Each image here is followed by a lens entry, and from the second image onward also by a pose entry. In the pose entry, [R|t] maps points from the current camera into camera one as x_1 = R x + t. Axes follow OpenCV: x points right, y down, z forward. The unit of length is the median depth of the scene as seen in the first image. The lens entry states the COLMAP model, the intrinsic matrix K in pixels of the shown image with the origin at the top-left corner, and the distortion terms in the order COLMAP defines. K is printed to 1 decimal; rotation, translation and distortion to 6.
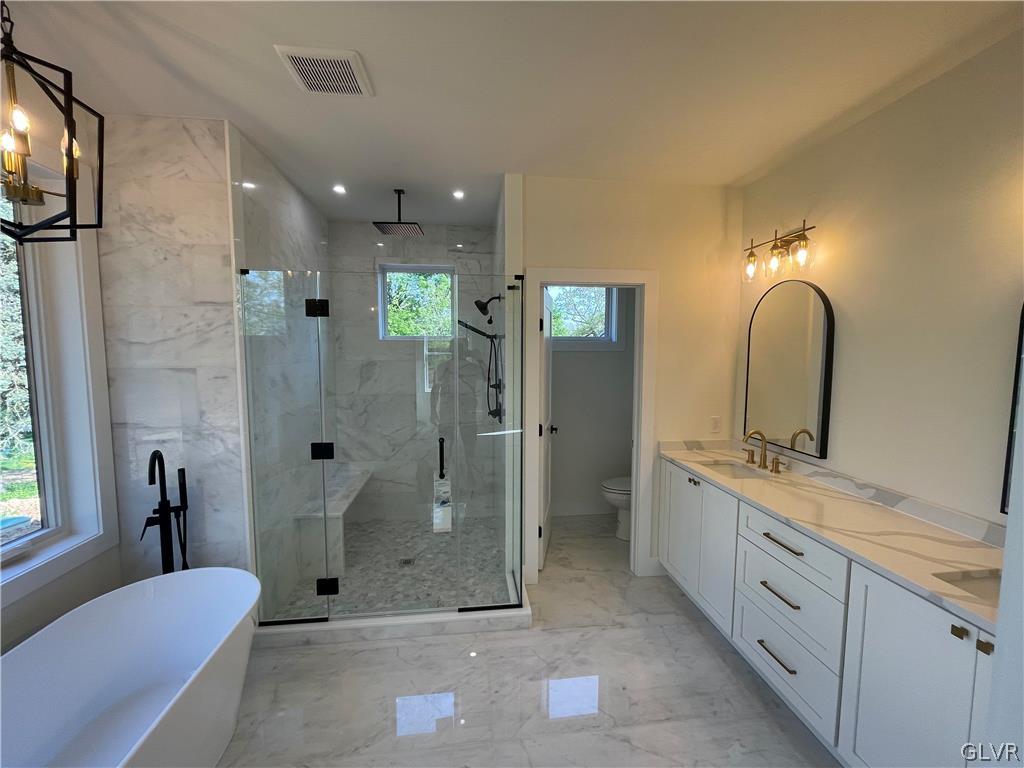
lens RADIAL K [[414.2, 0, 508.3], [0, 414.2, 382.7], [0, 0, 1]] dist [0.001203, -0.000255]
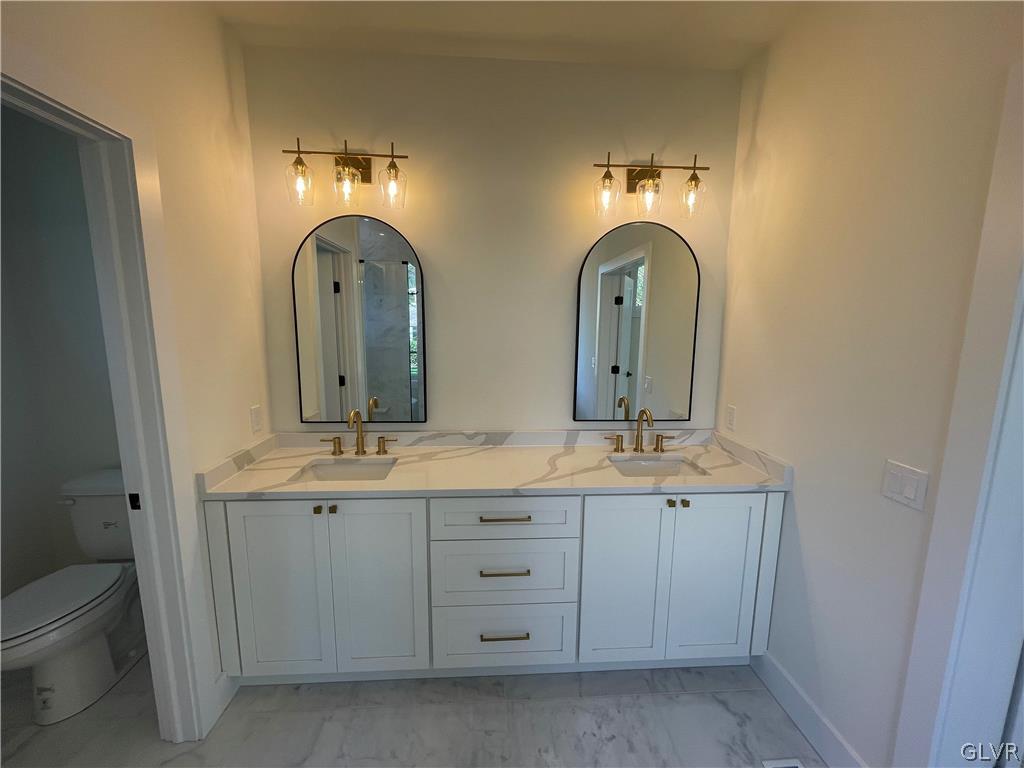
lens RADIAL K [[414.2, 0, 508.3], [0, 414.2, 382.7], [0, 0, 1]] dist [0.001203, -0.000255]
pose [[0.041071, -0.151381, 0.987622, -0.157800], [0.063045, 0.986879, 0.148645, -0.034818], [-0.997165, 0.056160, 0.050076, 0.761788]]
